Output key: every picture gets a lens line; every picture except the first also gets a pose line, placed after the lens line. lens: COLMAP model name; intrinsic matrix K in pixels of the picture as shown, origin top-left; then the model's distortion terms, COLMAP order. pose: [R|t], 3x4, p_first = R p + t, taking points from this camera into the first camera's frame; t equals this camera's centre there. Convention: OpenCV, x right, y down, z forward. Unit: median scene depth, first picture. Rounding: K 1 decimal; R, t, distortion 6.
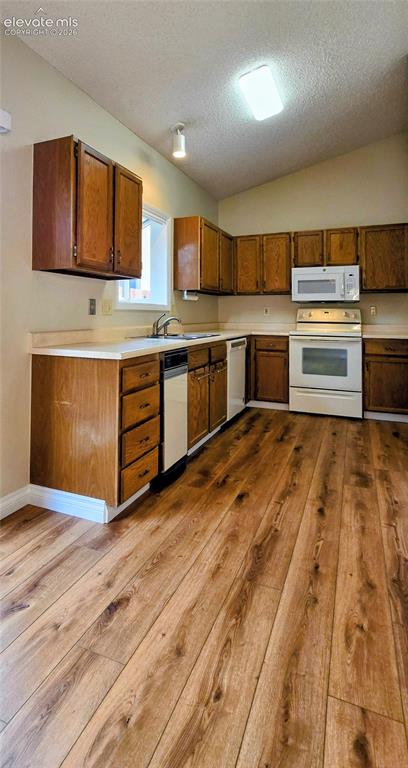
lens RADIAL K [[389.9, 0, 196.1], [0, 389.9, 301.1], [0, 0, 1]] dist [0.004060, 0.001335]
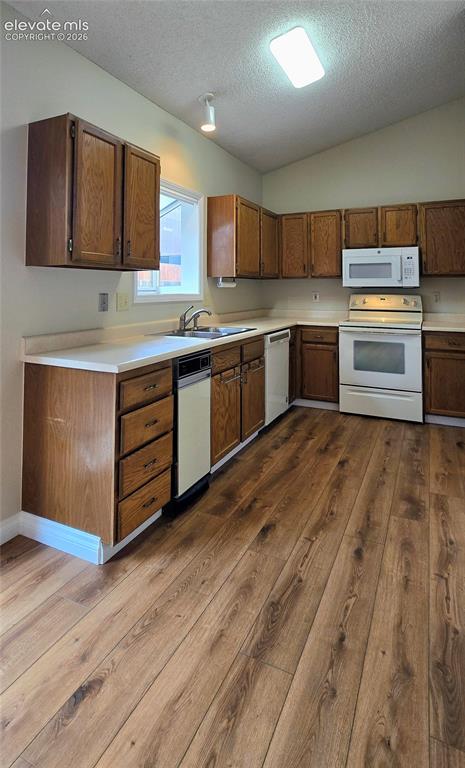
lens RADIAL K [[412.9, 0, 236.3], [0, 412.9, 270.6], [0, 0, 1]] dist [-0.005276, 0.006523]
pose [[0.998672, -0.006122, -0.051156, 0.096124], [0.005567, 0.999924, -0.010979, -0.052901], [0.051219, 0.010679, 0.998630, 0.086814]]
